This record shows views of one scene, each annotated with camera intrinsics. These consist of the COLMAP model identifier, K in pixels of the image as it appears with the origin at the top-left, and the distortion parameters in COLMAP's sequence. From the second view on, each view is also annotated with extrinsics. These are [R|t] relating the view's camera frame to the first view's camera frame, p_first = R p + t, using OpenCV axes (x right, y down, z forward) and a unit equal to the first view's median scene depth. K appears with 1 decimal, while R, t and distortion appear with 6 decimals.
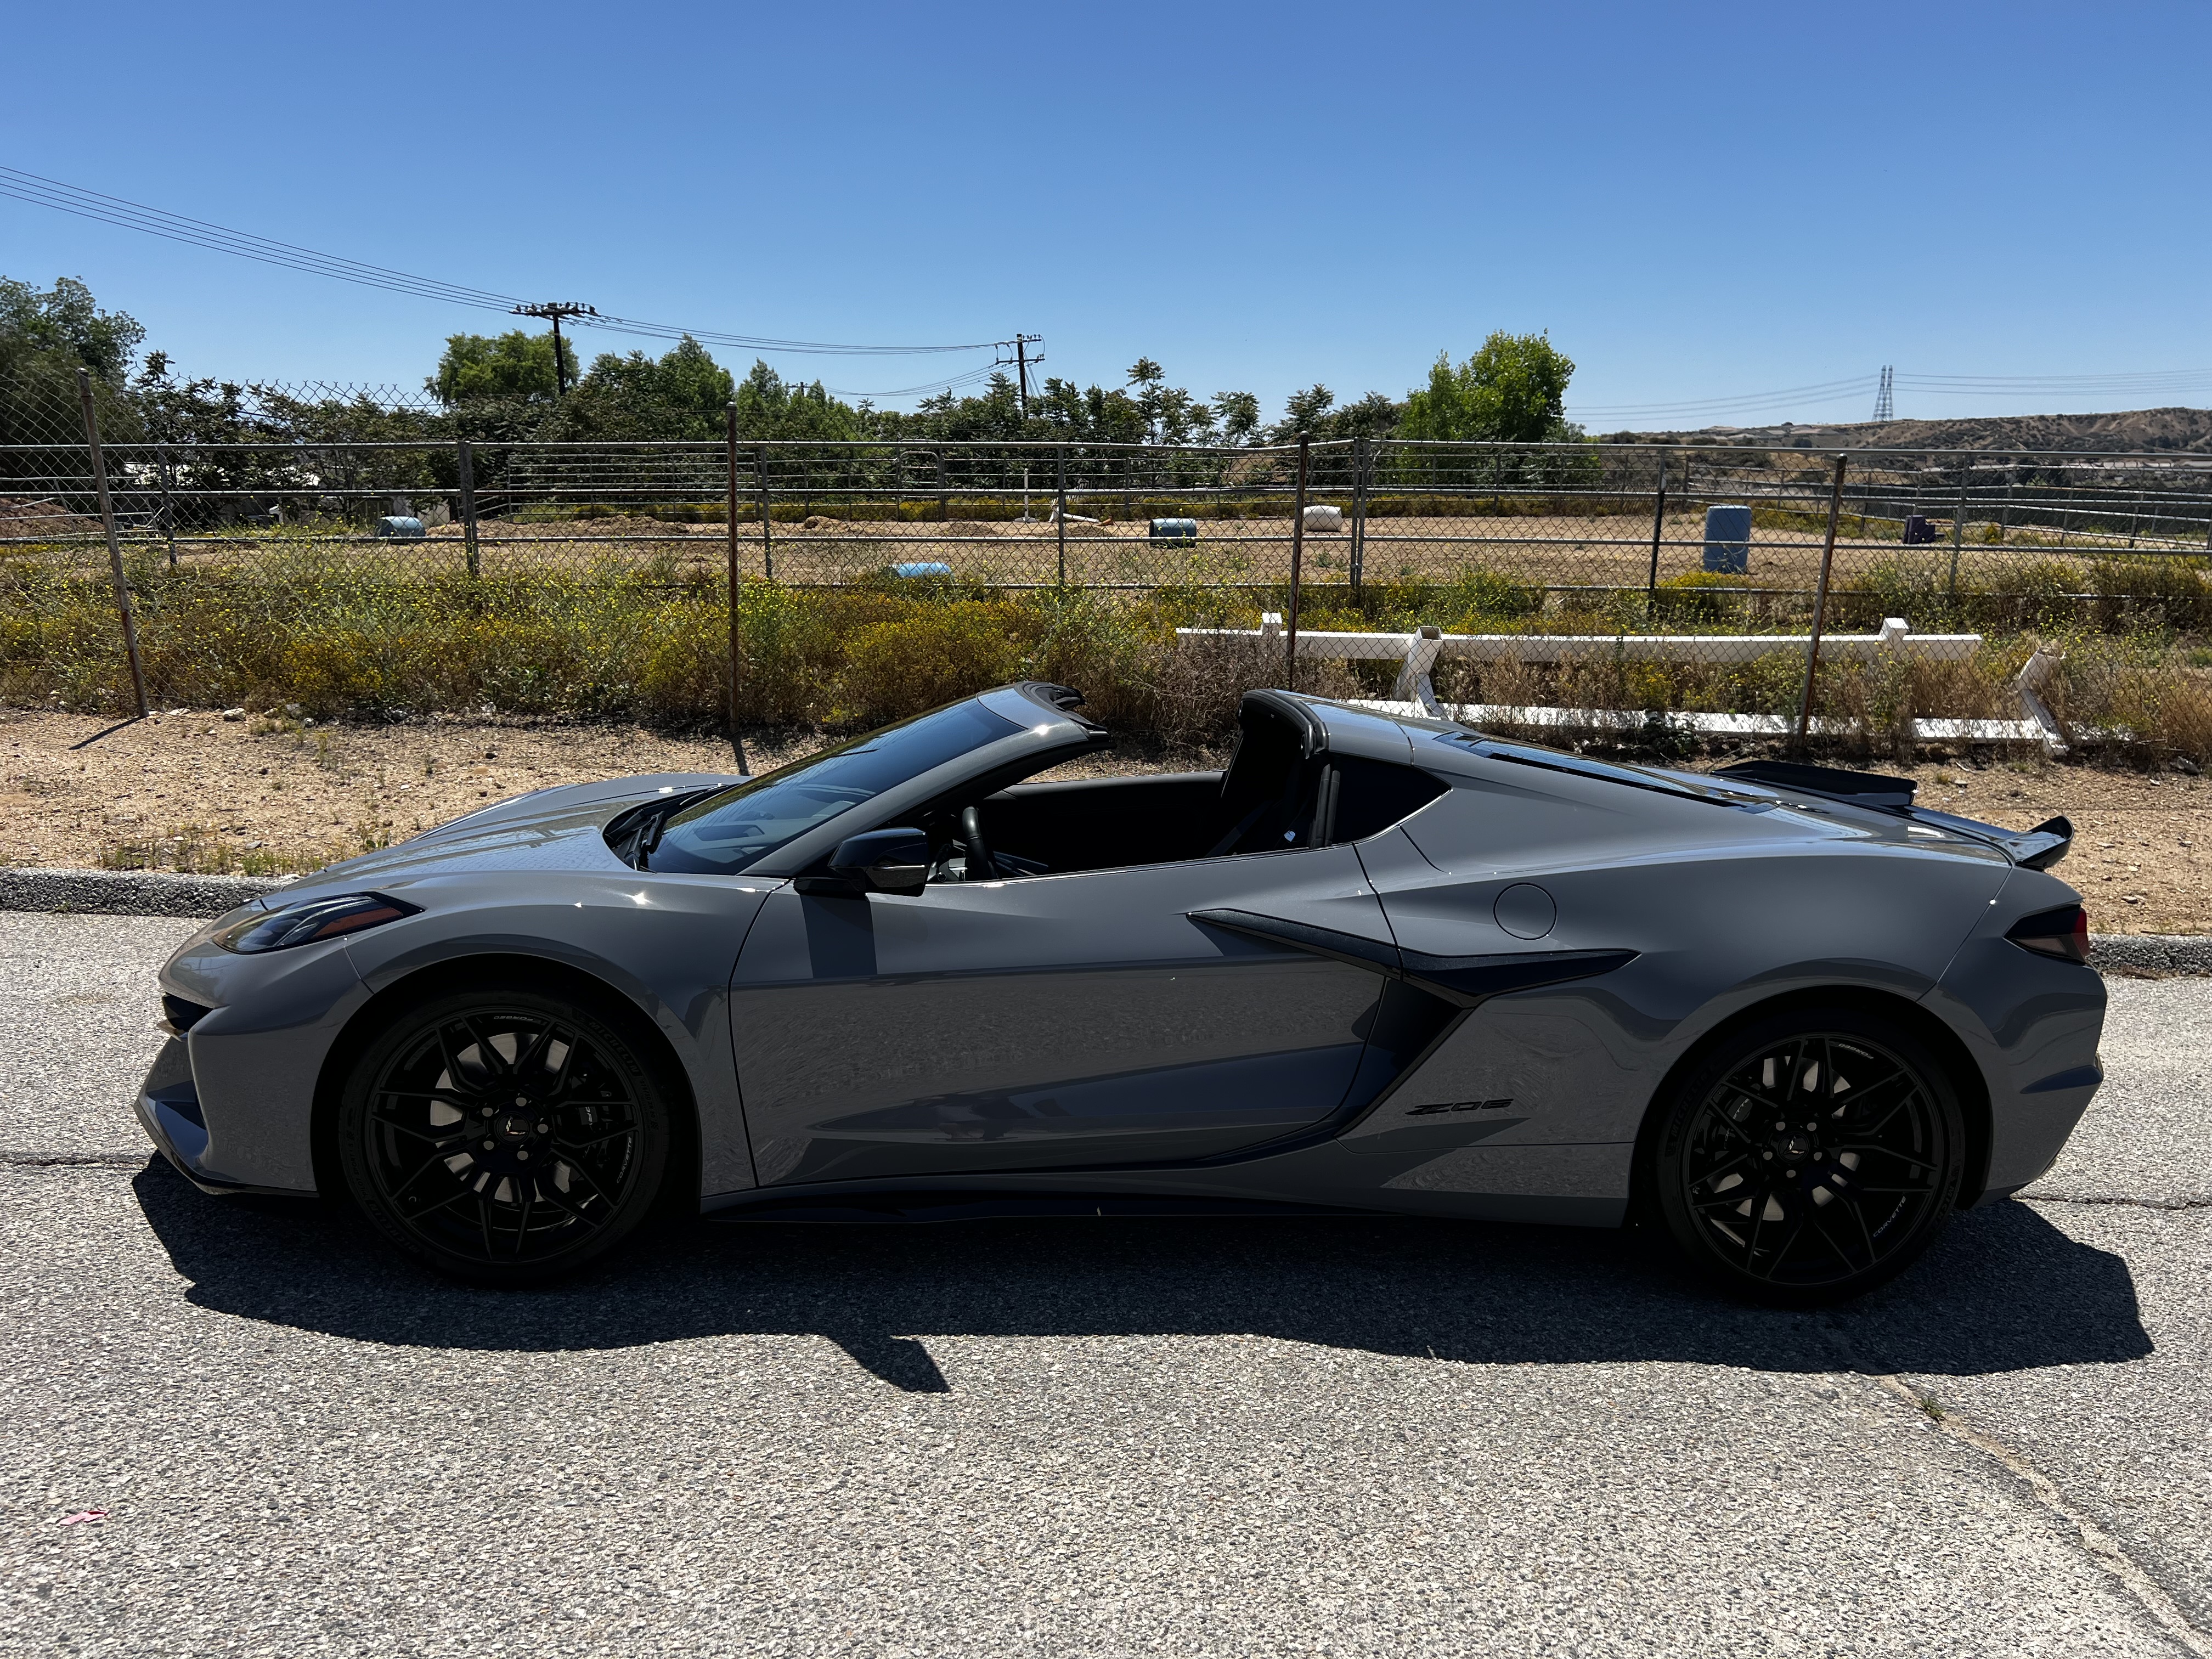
lens RADIAL K [[1653.7, 0, 1101.7], [0, 1653.7, 880.5], [0, 0, 1]] dist [0.055406, -0.060196]
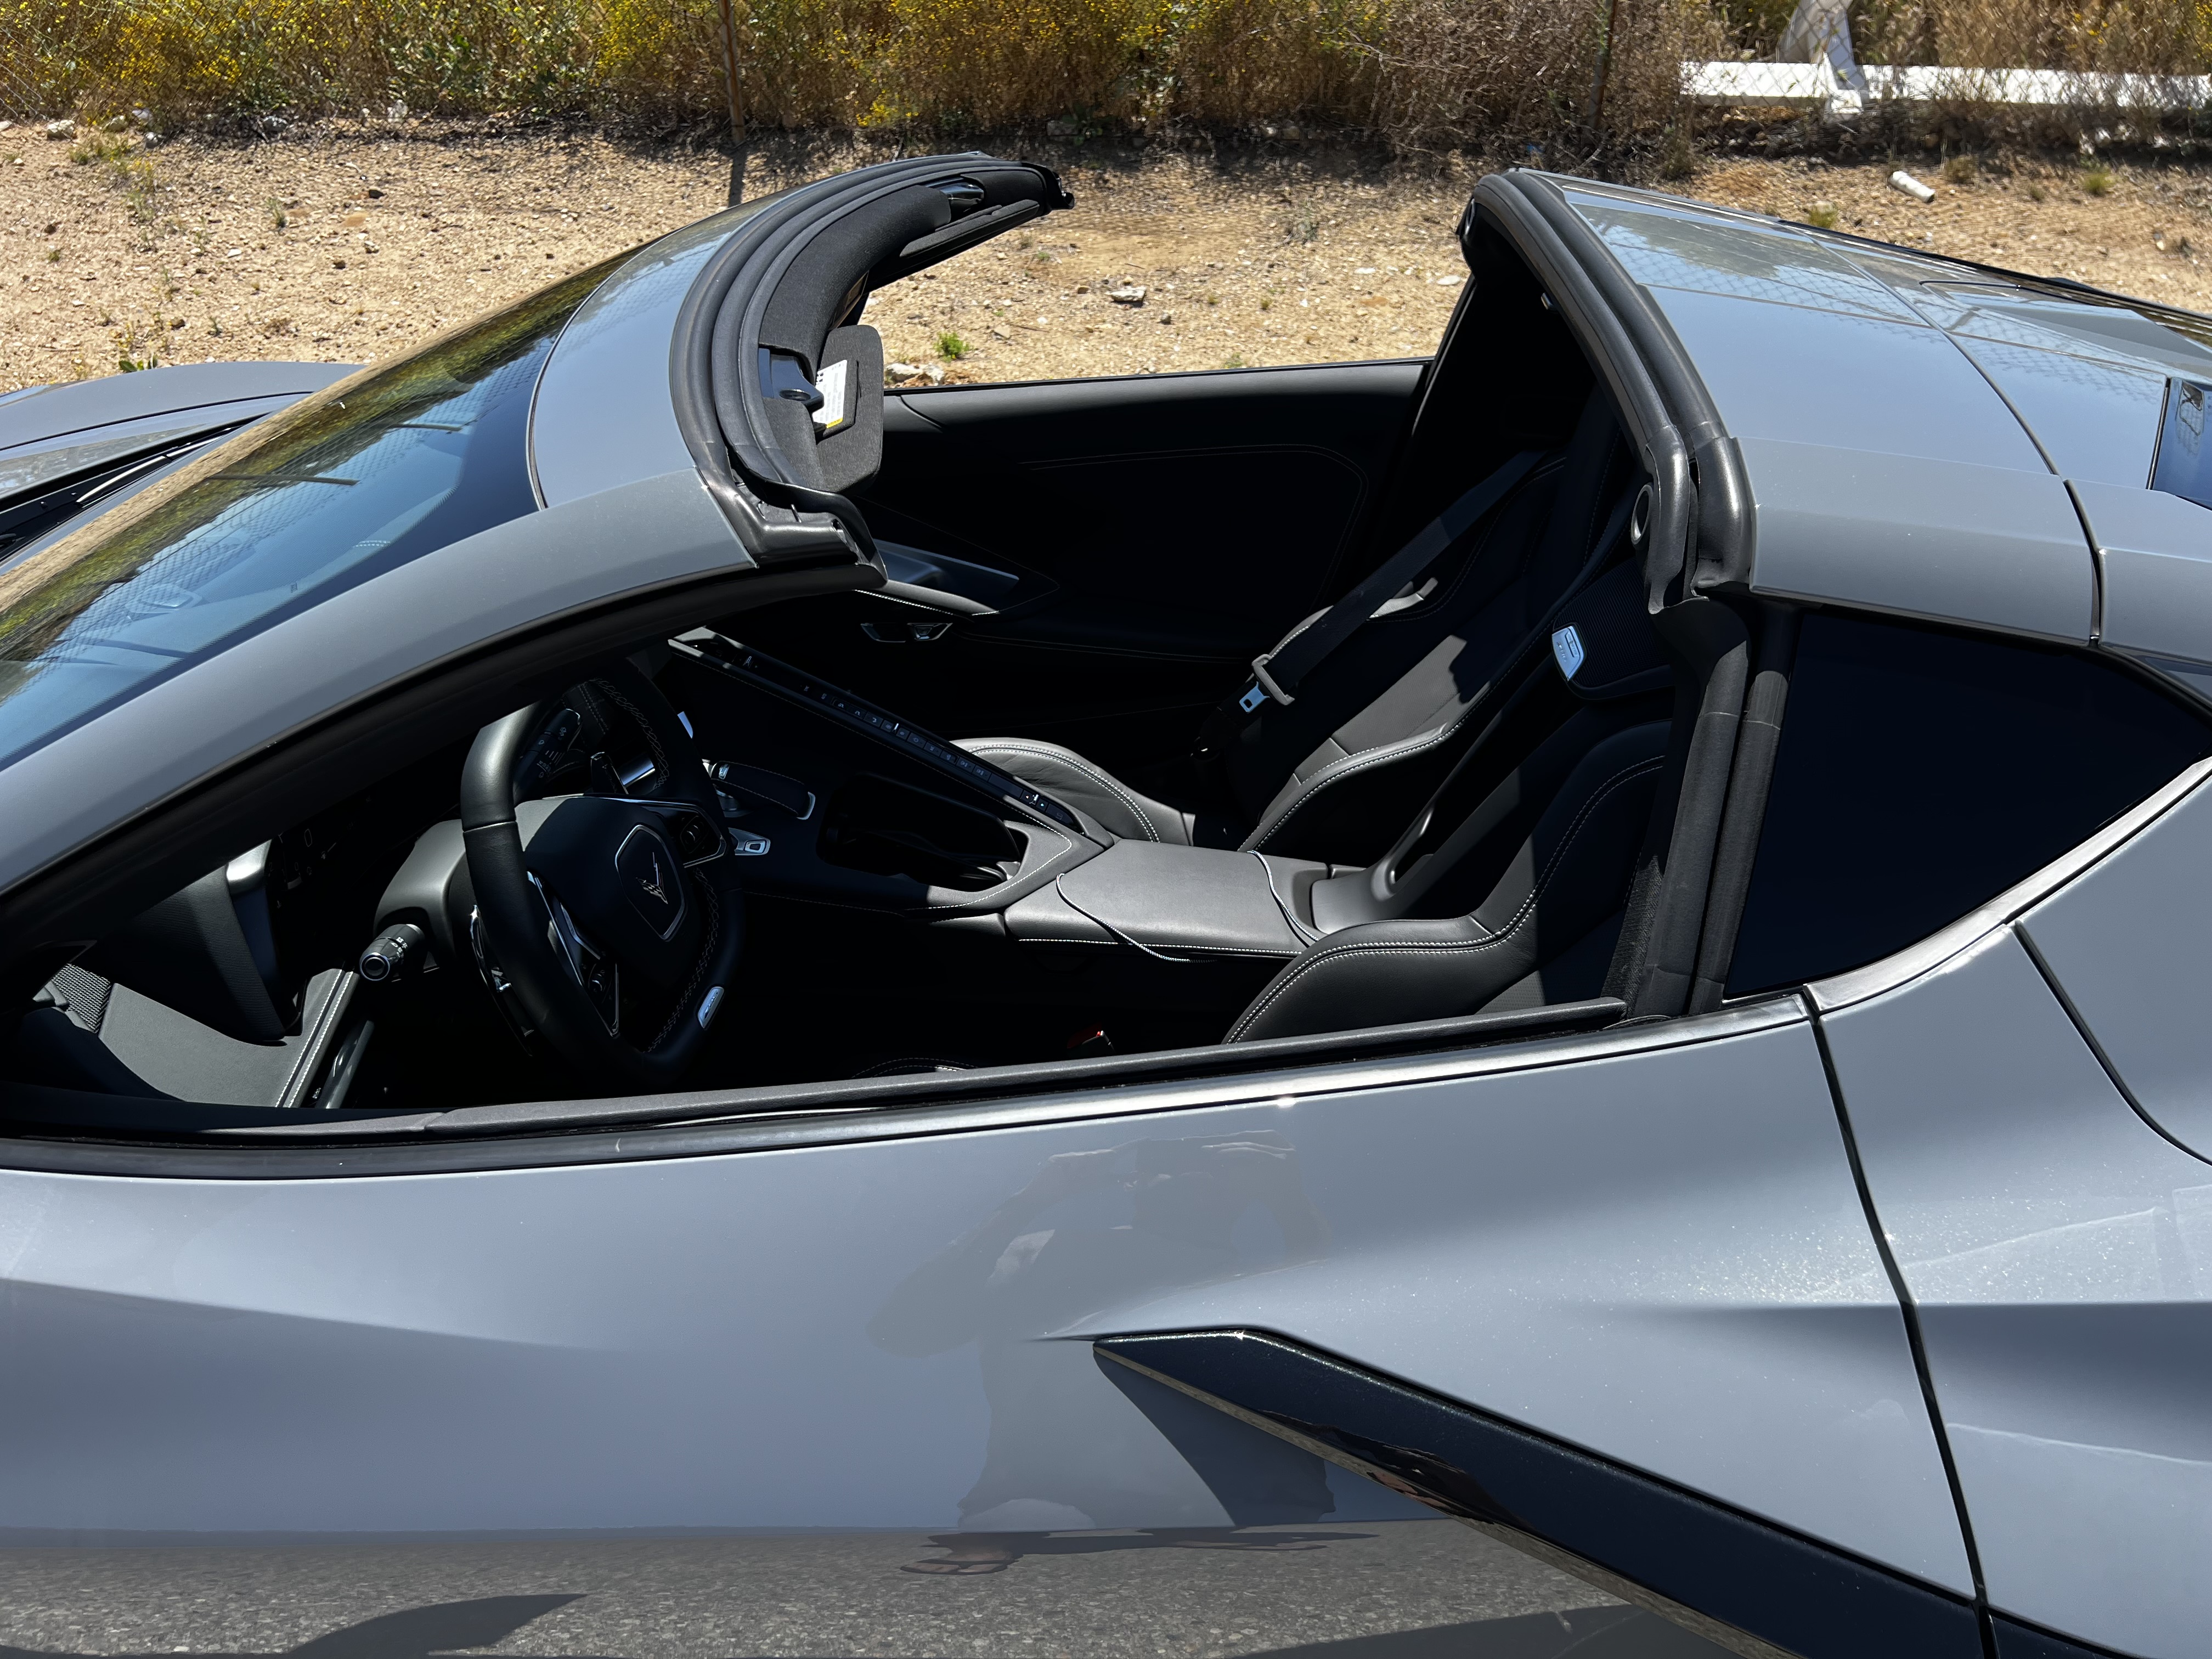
lens RADIAL K [[1653.7, 0, 1101.7], [0, 1653.7, 880.5], [0, 0, 1]] dist [0.055406, -0.060196]
pose [[0.988727, 0.046158, -0.142435, 0.031490], [0.007462, 0.934925, 0.354768, -0.048585], [0.149541, -0.351832, 0.924041, 0.290968]]
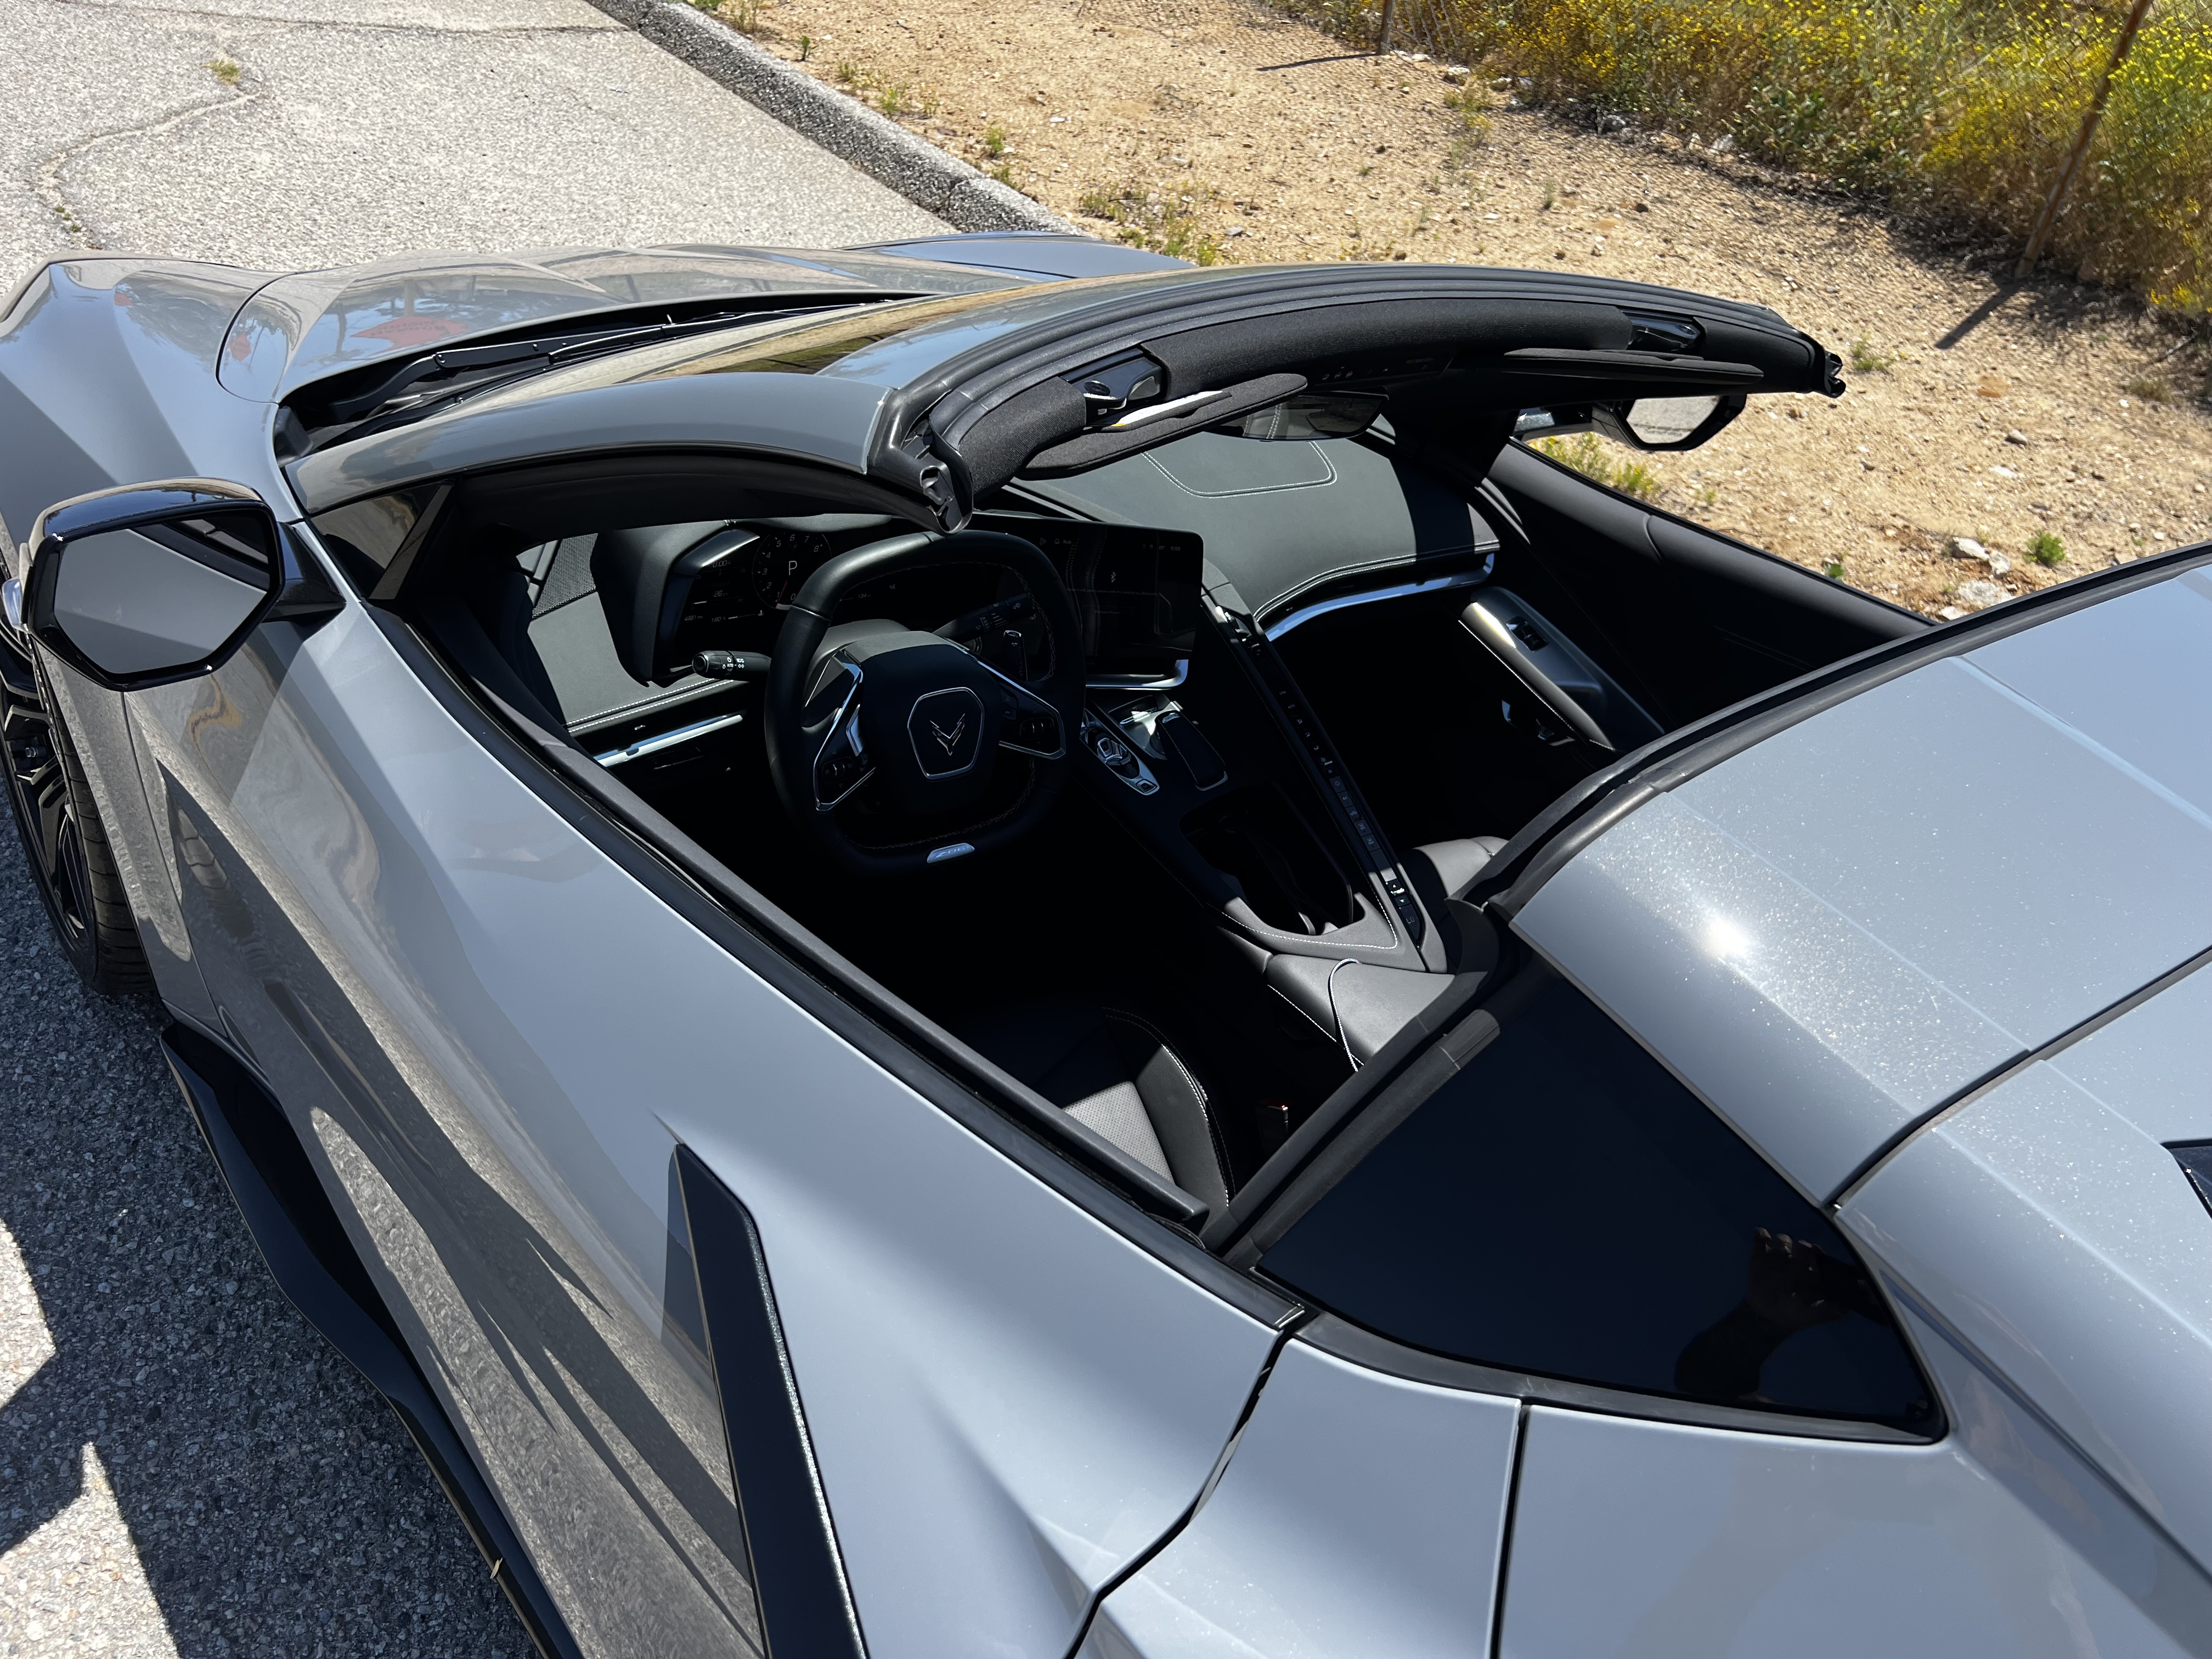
lens RADIAL K [[1630.6, 0, 1056.4], [0, 1630.6, 917.0], [0, 0, 1]] dist [-0.002077, -0.001371]
pose [[0.555560, 0.542872, -0.629796, 0.090010], [-0.296675, 0.837010, 0.459781, -0.061393], [0.776748, -0.068591, 0.626066, 0.317835]]
